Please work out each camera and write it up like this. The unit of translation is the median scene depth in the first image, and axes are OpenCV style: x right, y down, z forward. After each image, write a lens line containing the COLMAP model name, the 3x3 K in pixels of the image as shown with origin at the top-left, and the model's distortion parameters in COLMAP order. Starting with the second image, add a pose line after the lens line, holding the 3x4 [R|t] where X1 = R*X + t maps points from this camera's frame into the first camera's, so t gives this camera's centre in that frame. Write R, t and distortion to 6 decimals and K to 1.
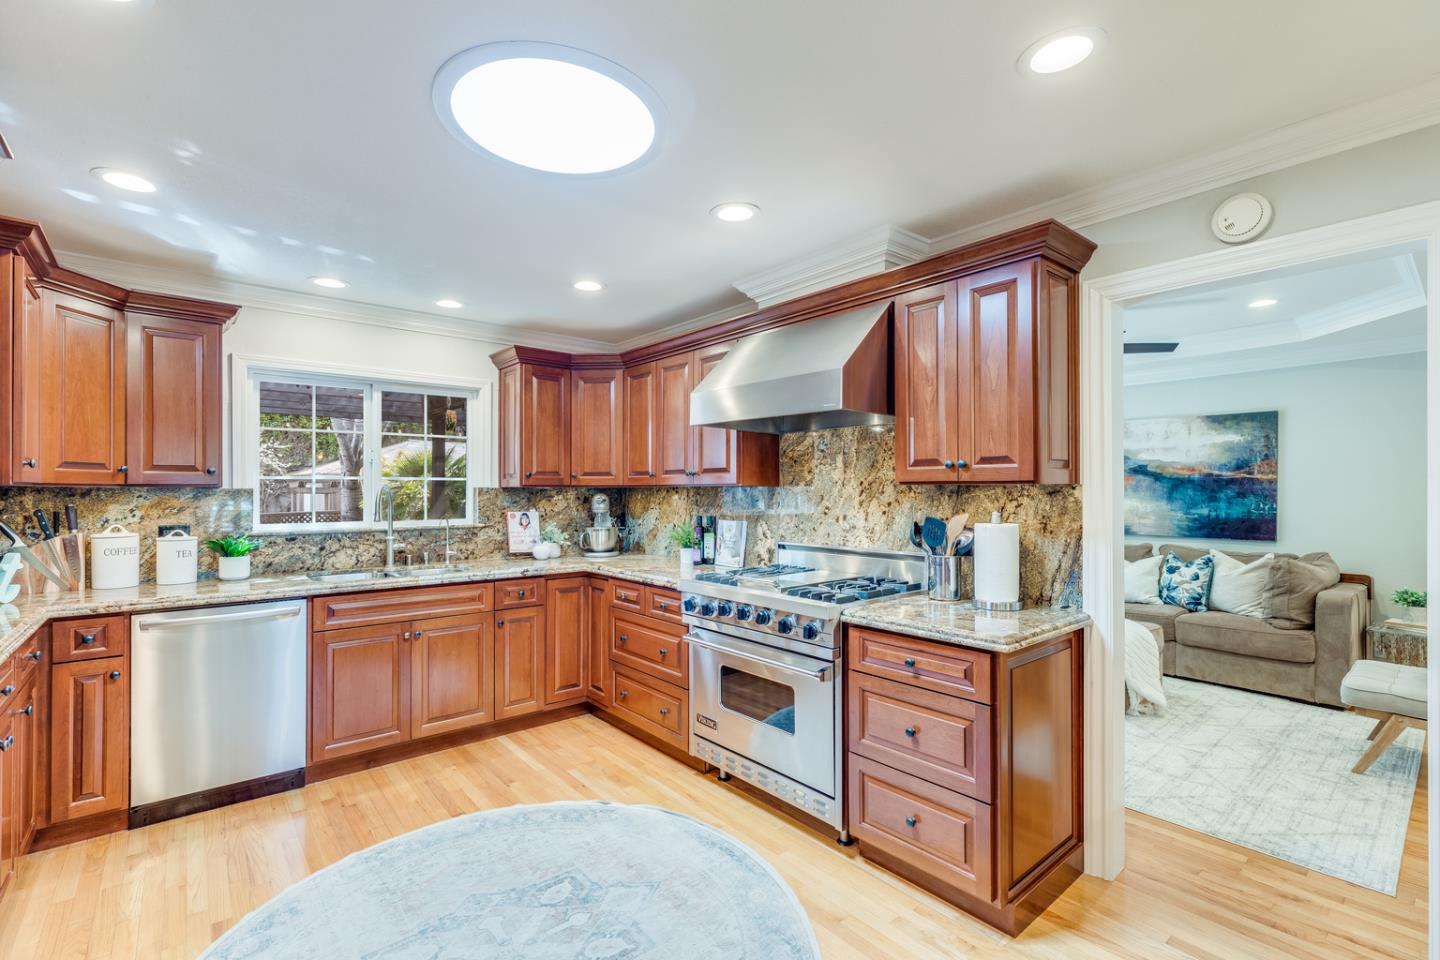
lens RADIAL K [[645.2, 0, 716.4], [0, 645.2, 488.6], [0, 0, 1]] dist [0.003499, -0.000780]
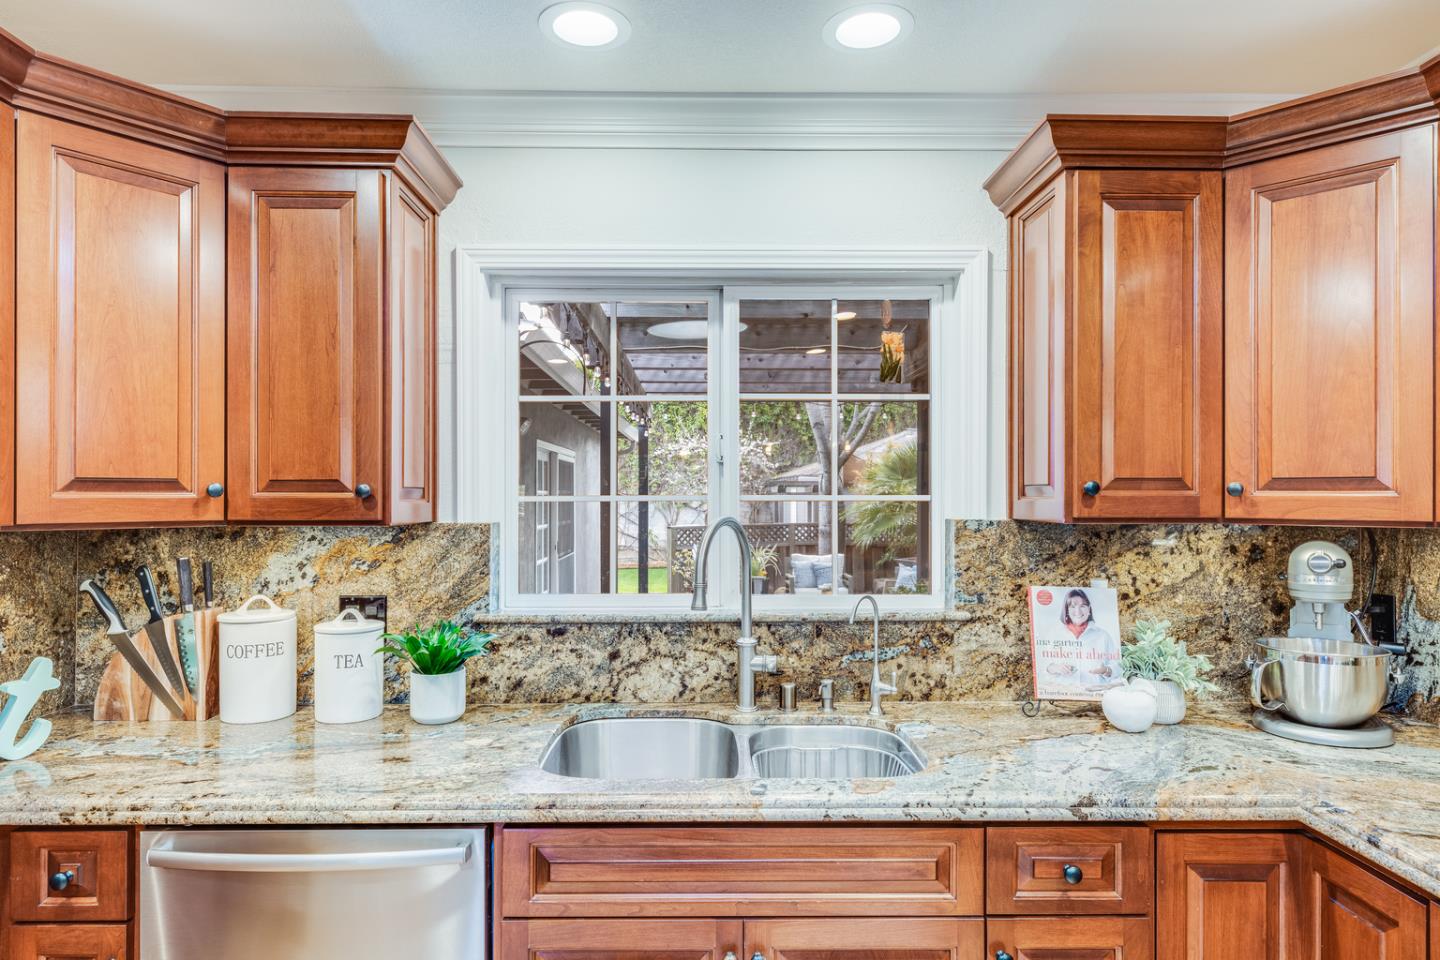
lens RADIAL K [[838.9, 0, 714.1], [0, 838.9, 490.3], [0, 0, 1]] dist [0.001622, -0.000648]
pose [[0.773914, -0.001087, -0.633289, -0.179810], [0.001151, 0.999999, -0.000310, -0.022586], [0.633289, -0.000489, 0.773915, 0.579911]]
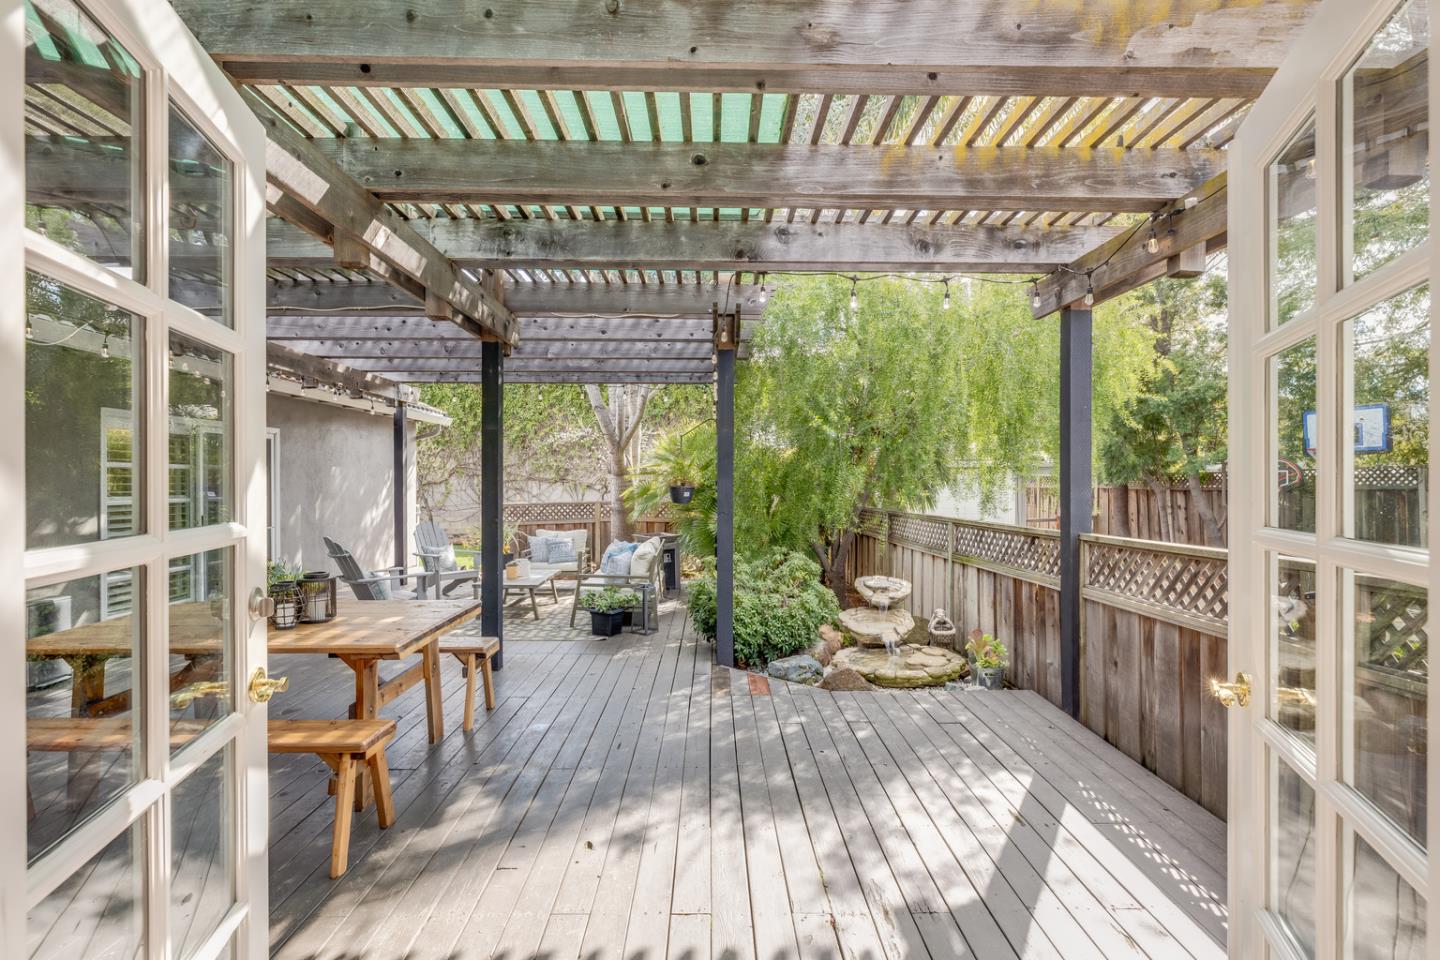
lens RADIAL K [[689.9, 0, 721.9], [0, 689.9, 476.4], [0, 0, 1]] dist [-0.006843, 0.001630]
pose [[0.770833, -0.001477, -0.637036, 0.327176], [-0.002042, 0.999986, -0.004789, 0.022067], [0.637034, 0.004992, 0.770819, 1.622399]]
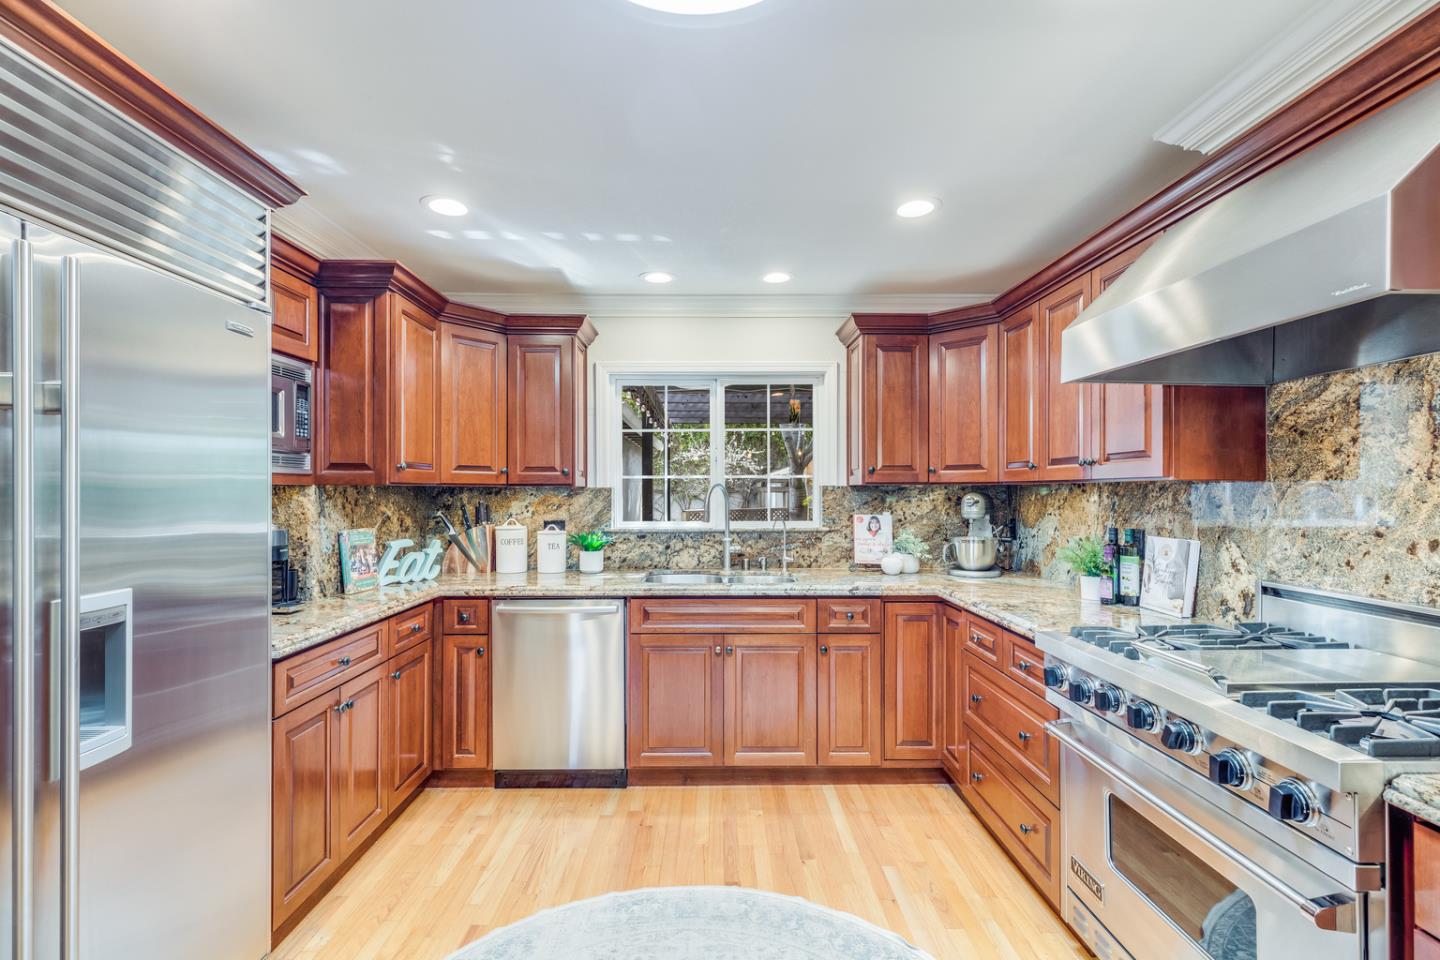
lens RADIAL K [[645.2, 0, 715.7], [0, 645.2, 487.1], [0, 0, 1]] dist [0.003499, -0.000780]
pose [[0.773445, -0.003517, -0.633854, 0.081863], [0.002831, 0.999994, -0.002094, 0.001748], [0.633858, -0.000175, 0.773450, 0.268404]]
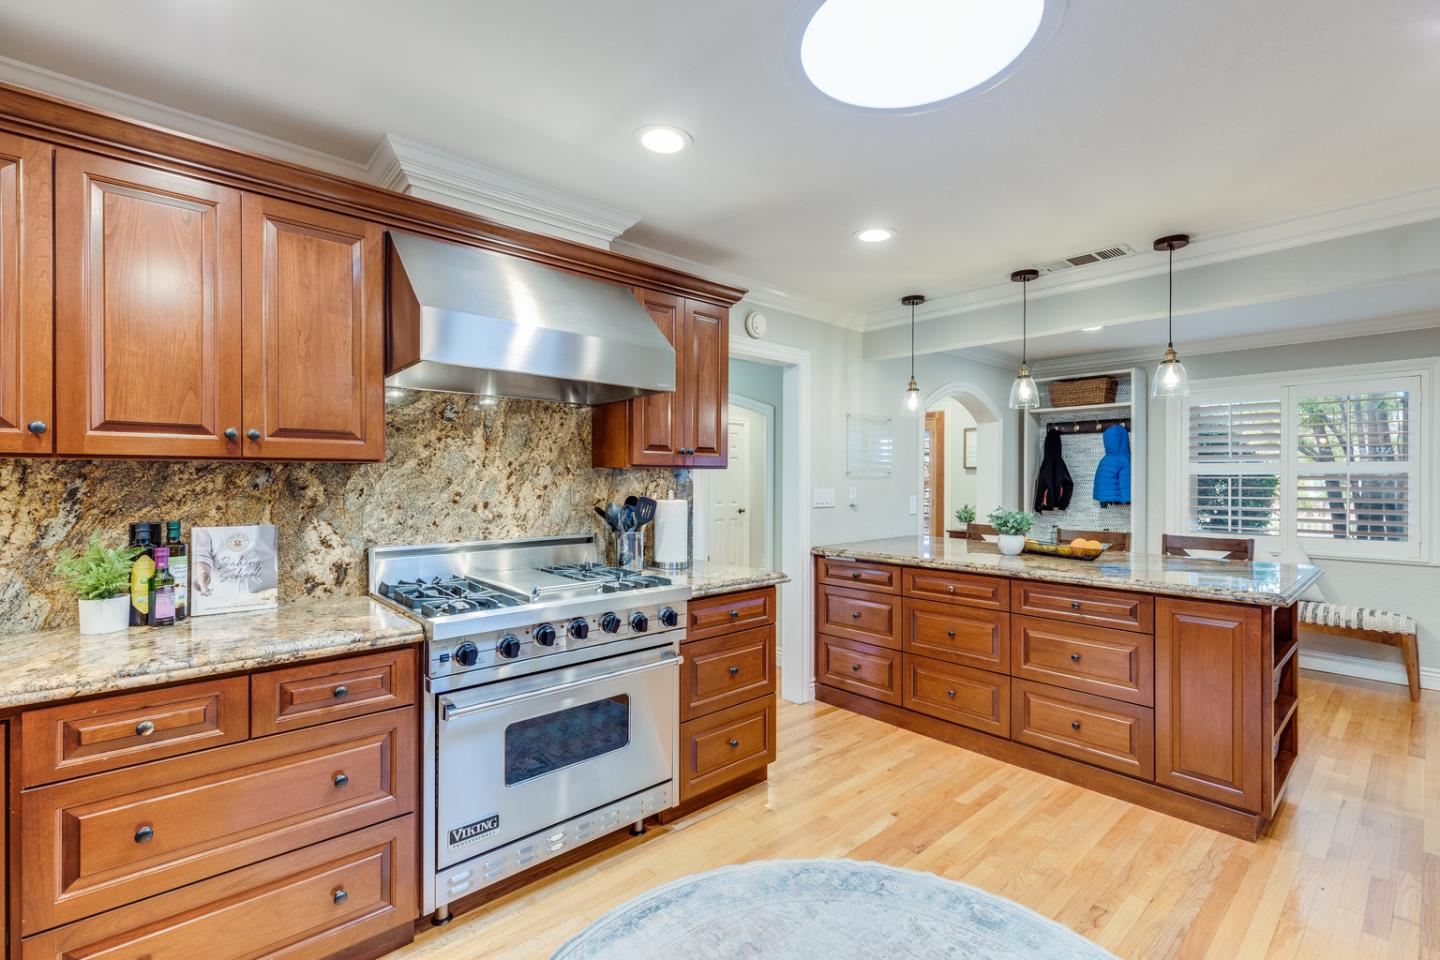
lens RADIAL K [[645.2, 0, 717.9], [0, 645.2, 479.4], [0, 0, 1]] dist [0.003499, -0.000780]
pose [[-0.032865, -0.002794, 0.999456, -0.549333], [-0.006286, 0.999977, 0.002589, 0.007289], [-0.999440, -0.006198, -0.032882, 0.644643]]
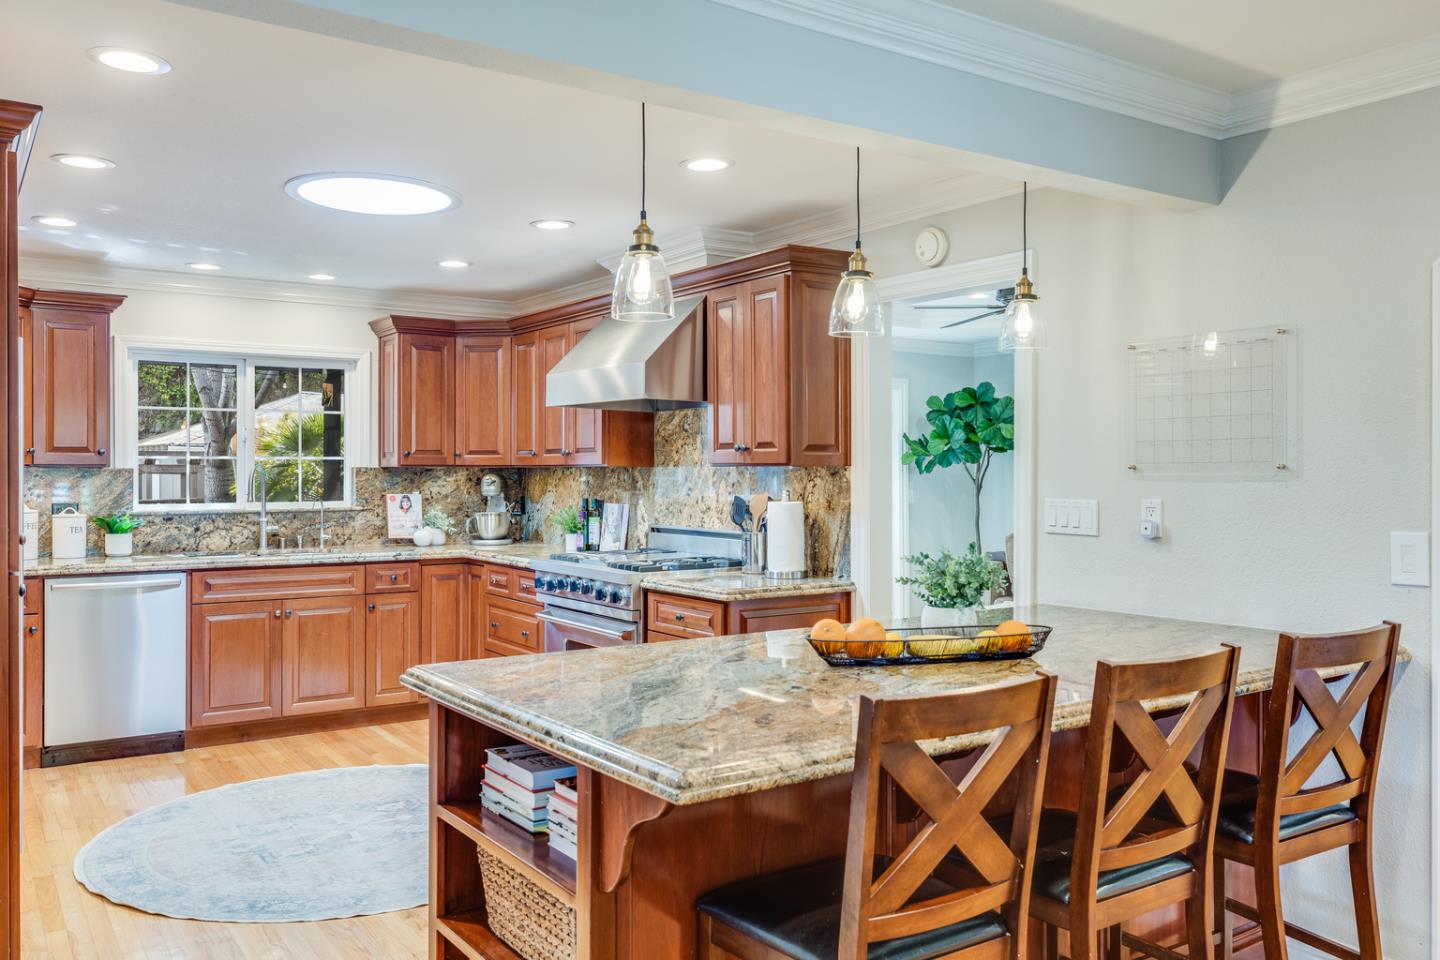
lens RADIAL K [[1126.7, 0, 714.6], [0, 1126.7, 473.4], [0, 0, 1]] dist [0.007770, -0.002043]
pose [[0.995184, 0.001965, -0.098004, 0.339505], [-0.001352, 0.999979, 0.006322, -0.004209], [0.098014, -0.006159, 0.995166, -0.626868]]
